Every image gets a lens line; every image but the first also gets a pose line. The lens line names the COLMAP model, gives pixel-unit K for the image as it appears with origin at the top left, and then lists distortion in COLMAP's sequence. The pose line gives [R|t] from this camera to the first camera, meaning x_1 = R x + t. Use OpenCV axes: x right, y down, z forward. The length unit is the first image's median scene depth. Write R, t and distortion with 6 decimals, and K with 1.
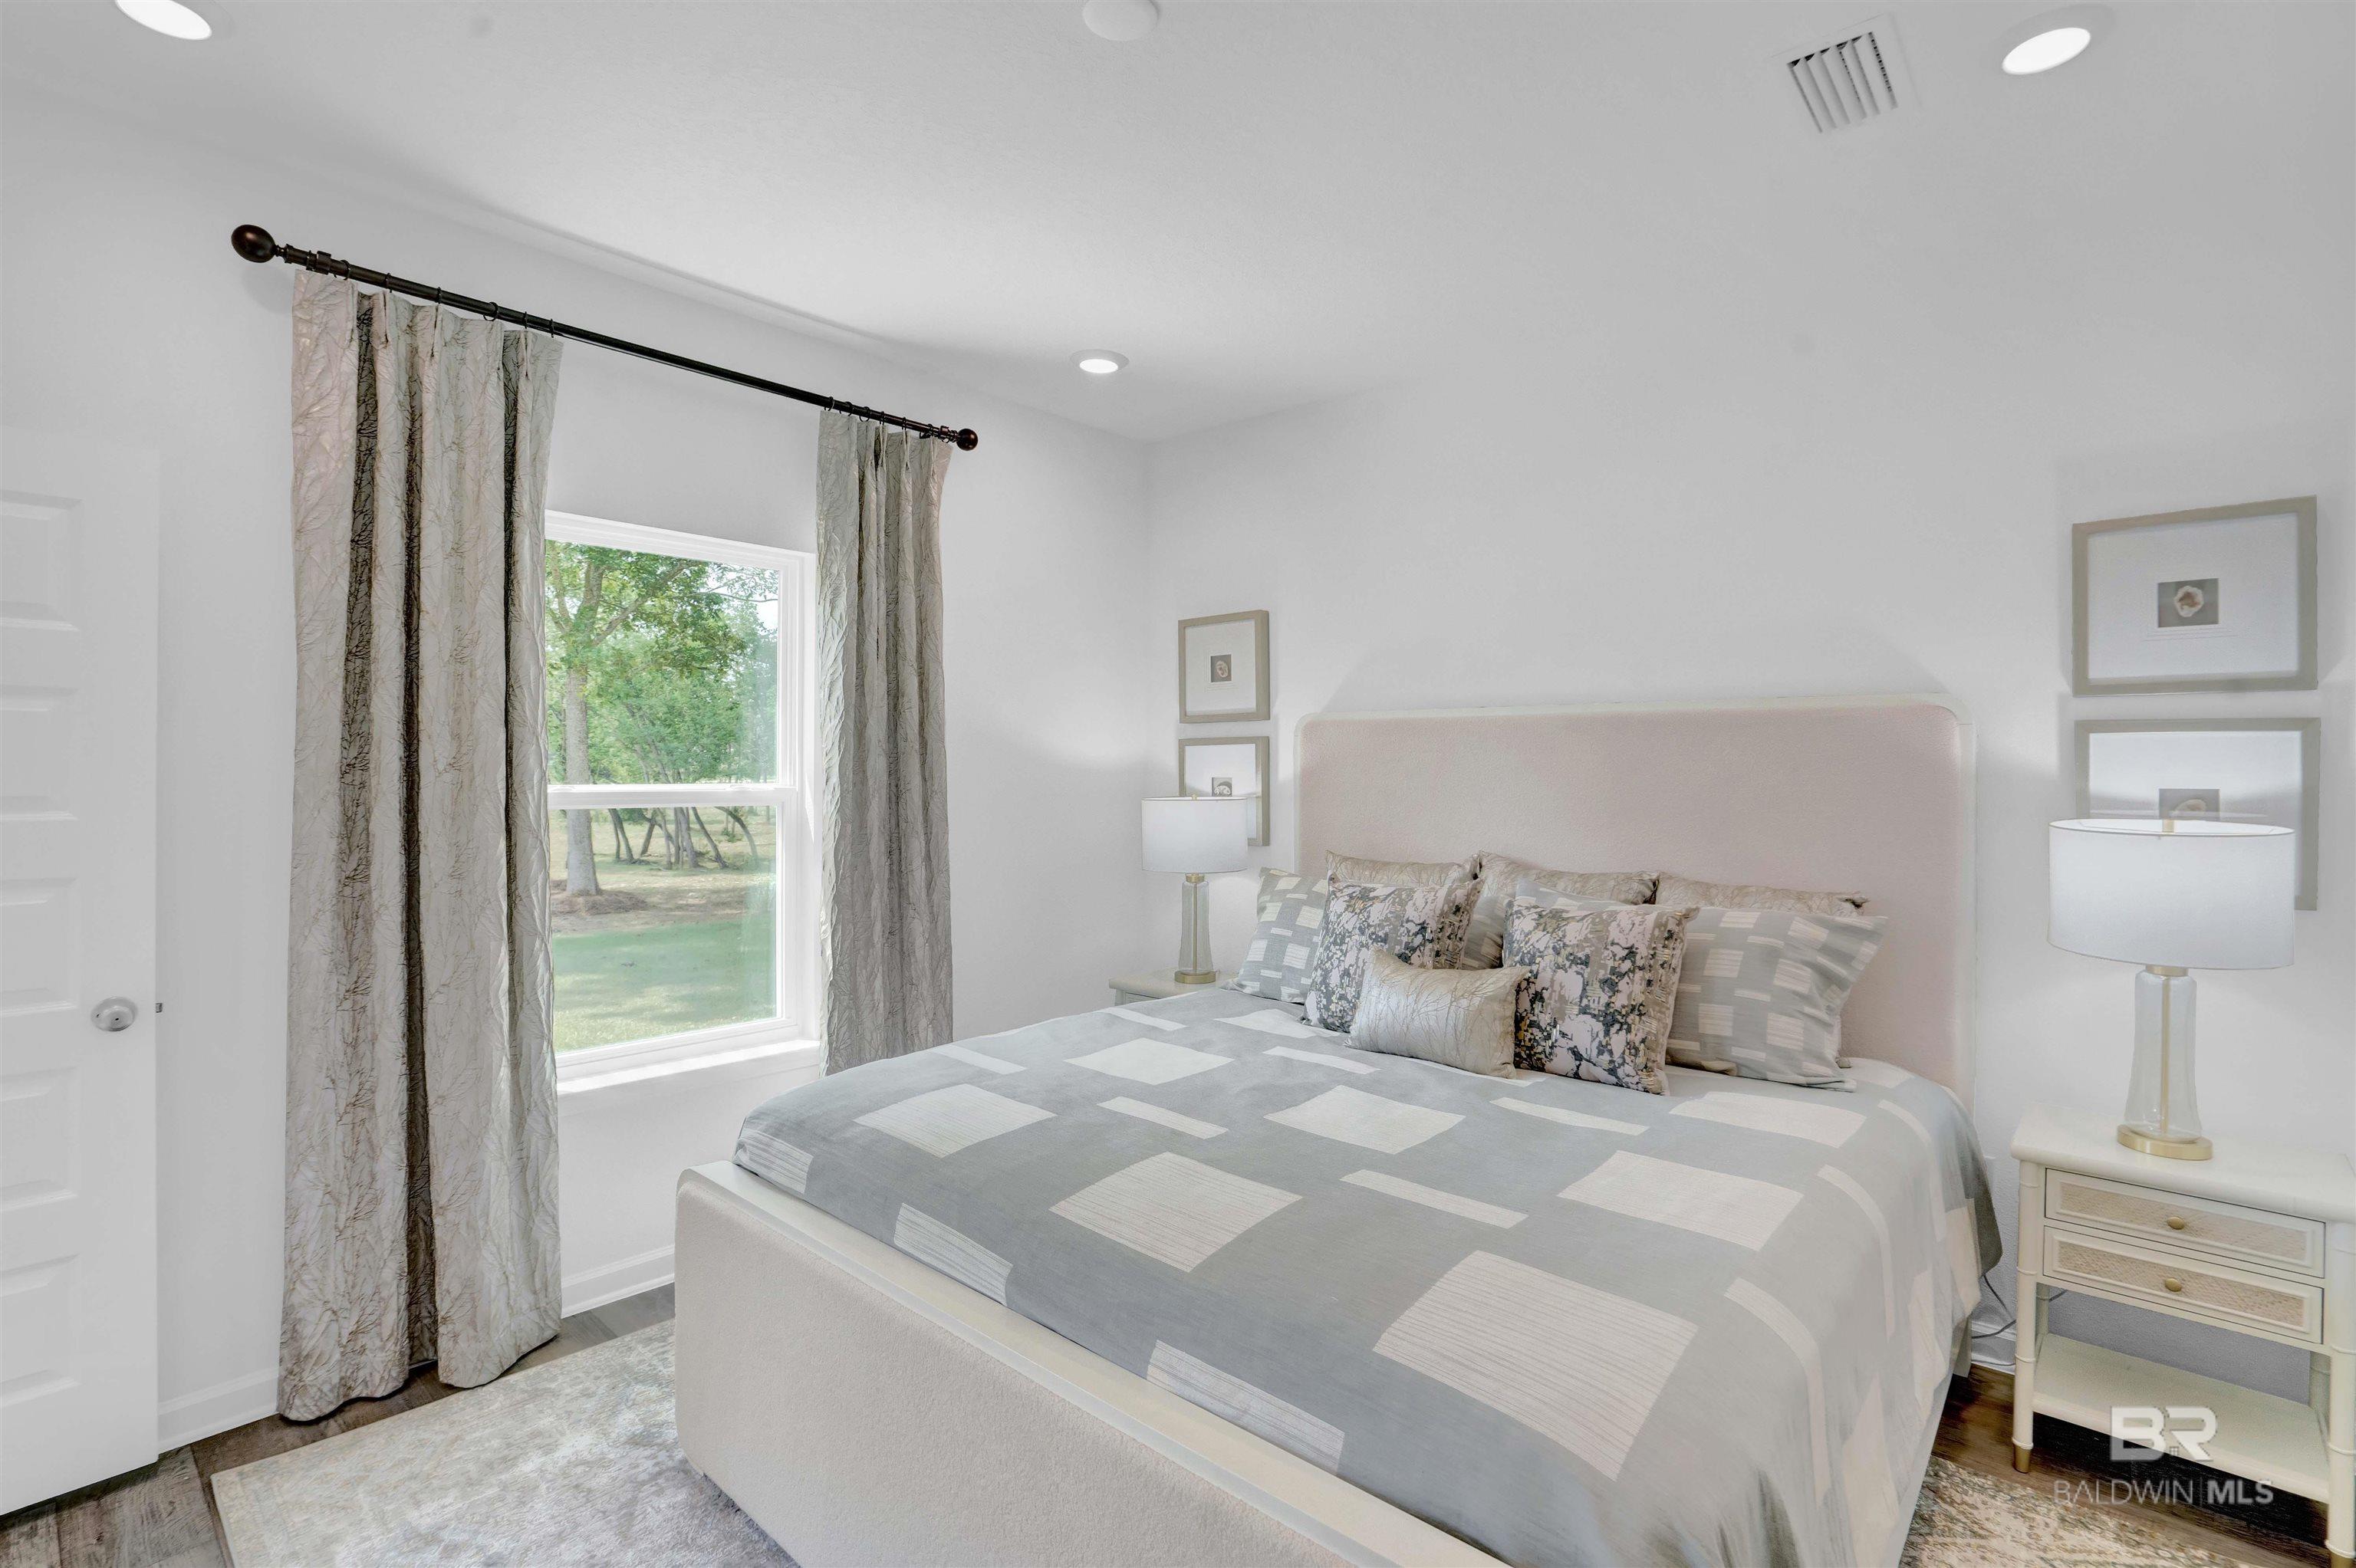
lens RADIAL K [[1105.5, 0, 1186.8], [0, 1105.5, 757.9], [0, 0, 1]] dist [-0.066002, 0.012705]
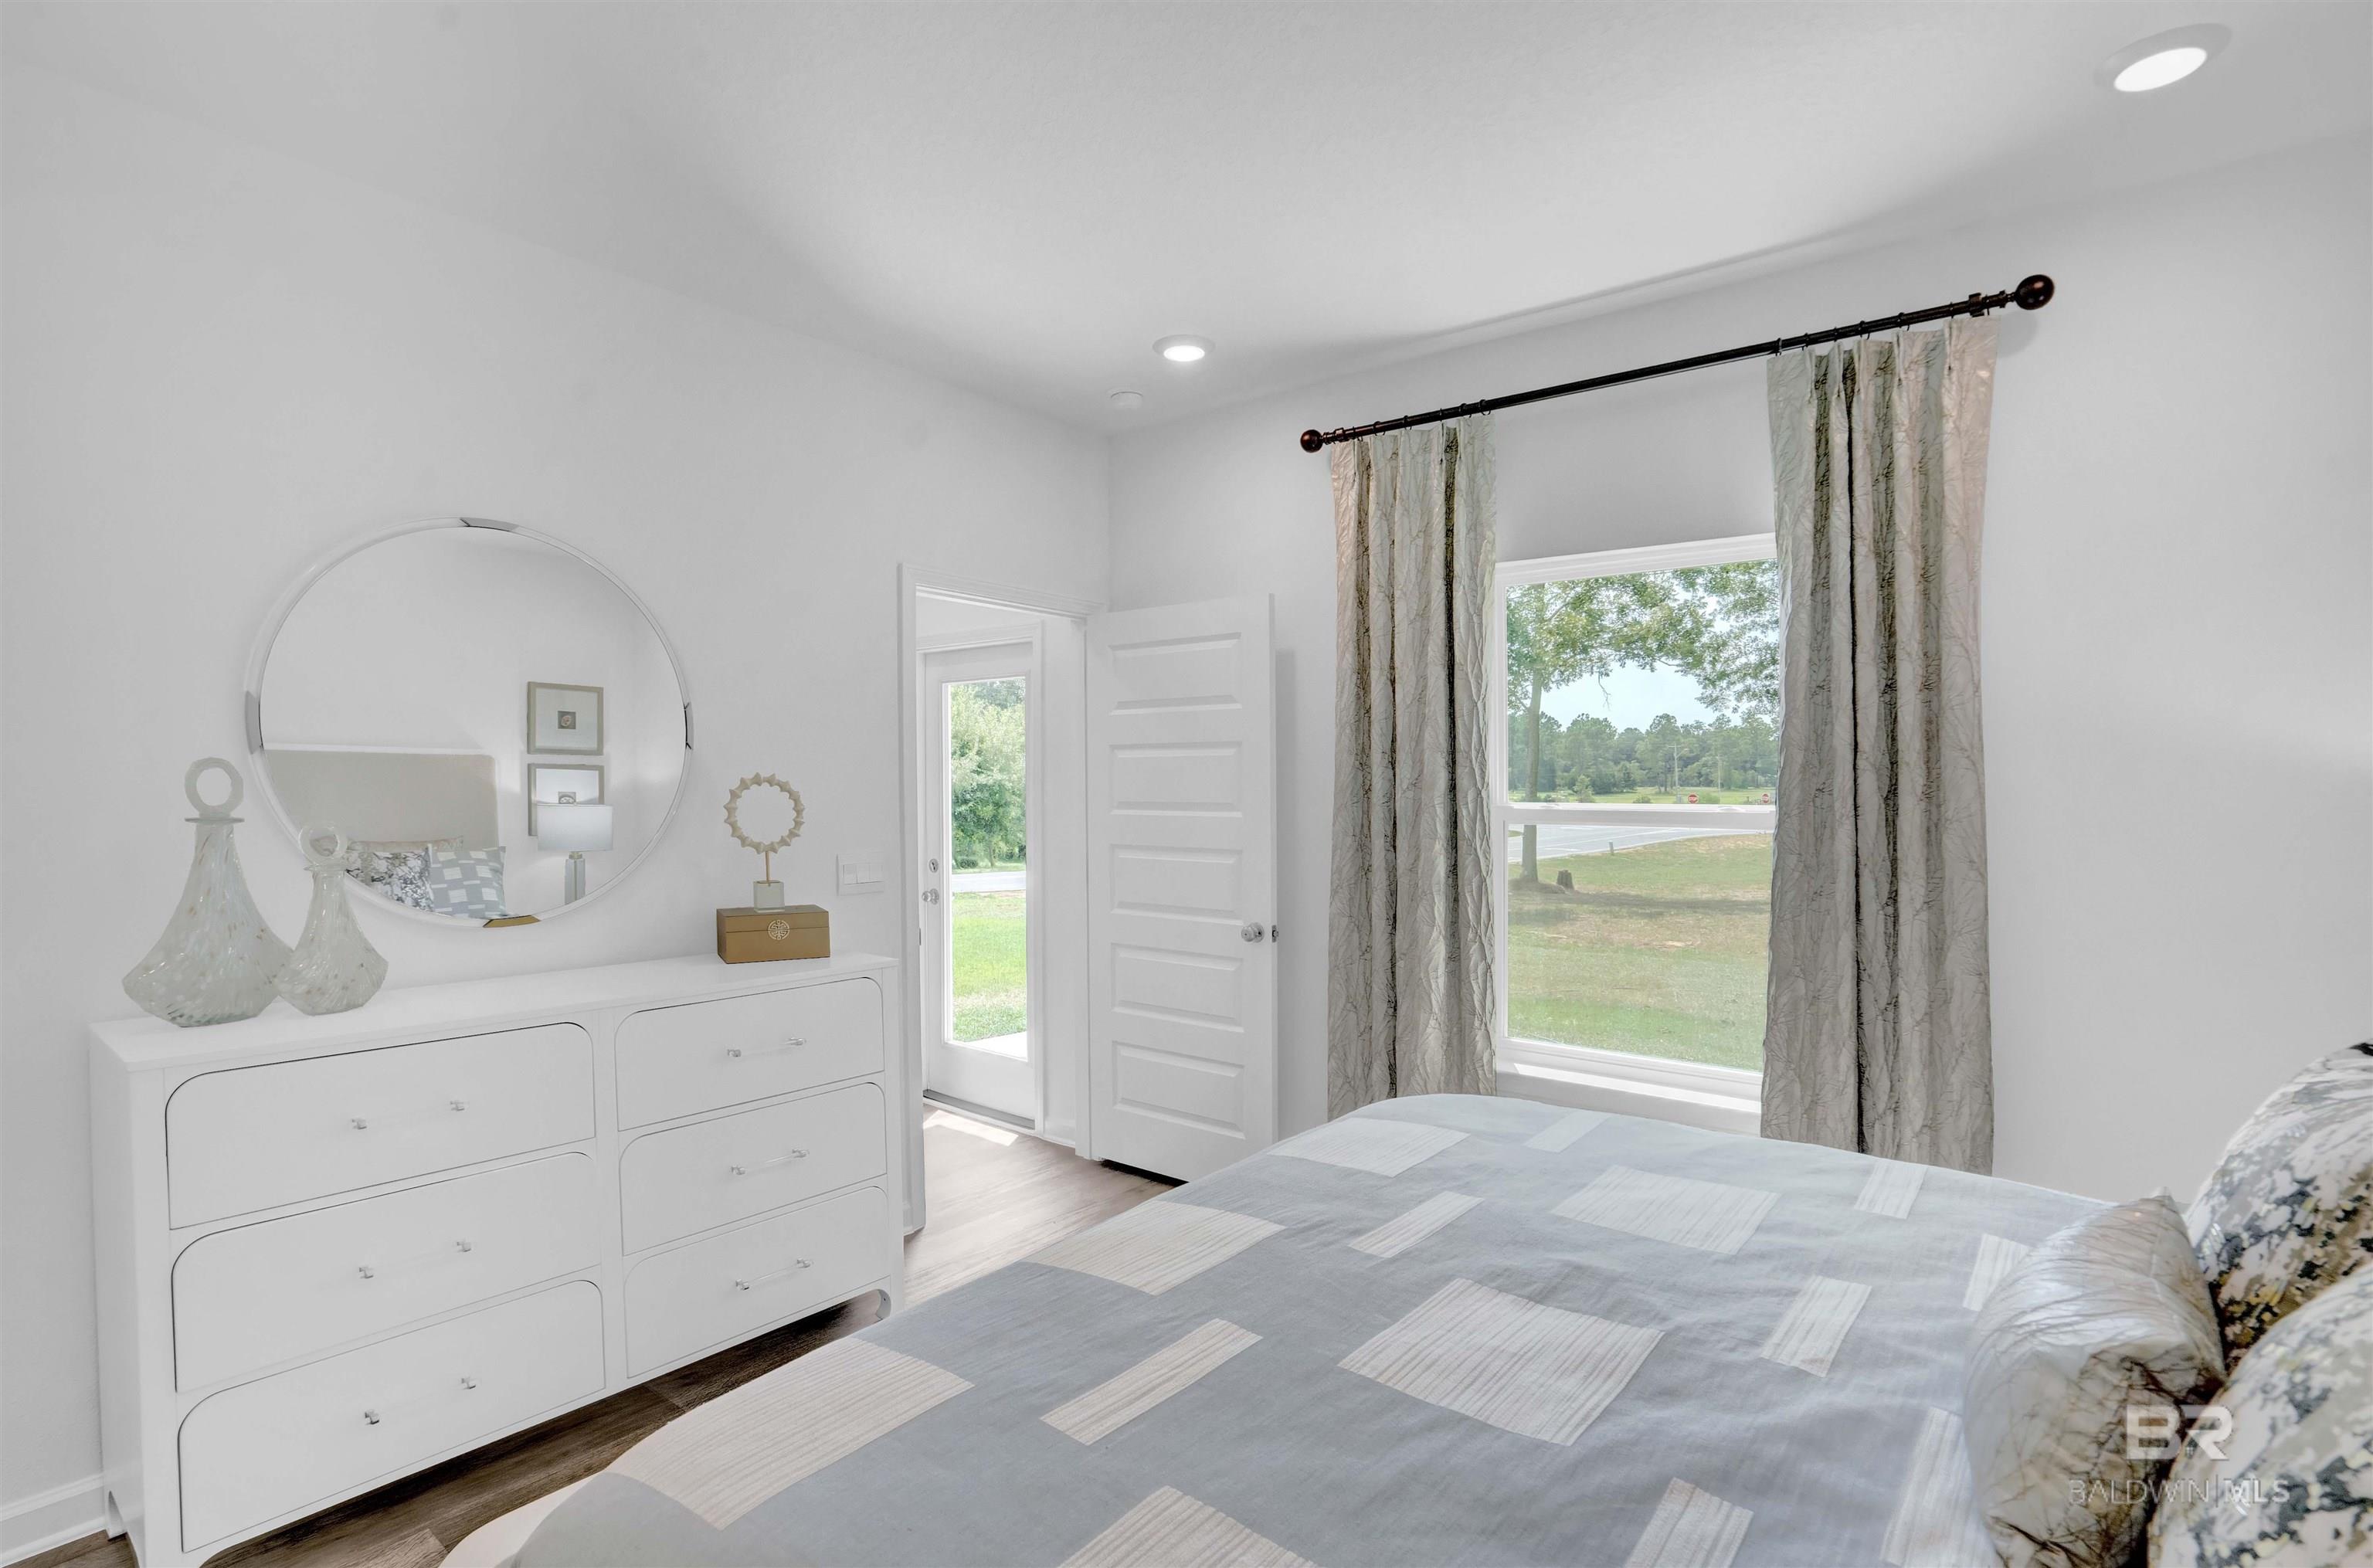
lens RADIAL K [[1119.2, 0, 1181.0], [0, 1119.2, 786.3], [0, 0, 1]] dist [-0.056900, 0.021890]
pose [[0.048591, -0.003846, -0.998811, 0.675731], [0.008977, 0.999954, -0.003414, 0.011350], [0.998778, -0.008801, 0.048624, 0.695711]]
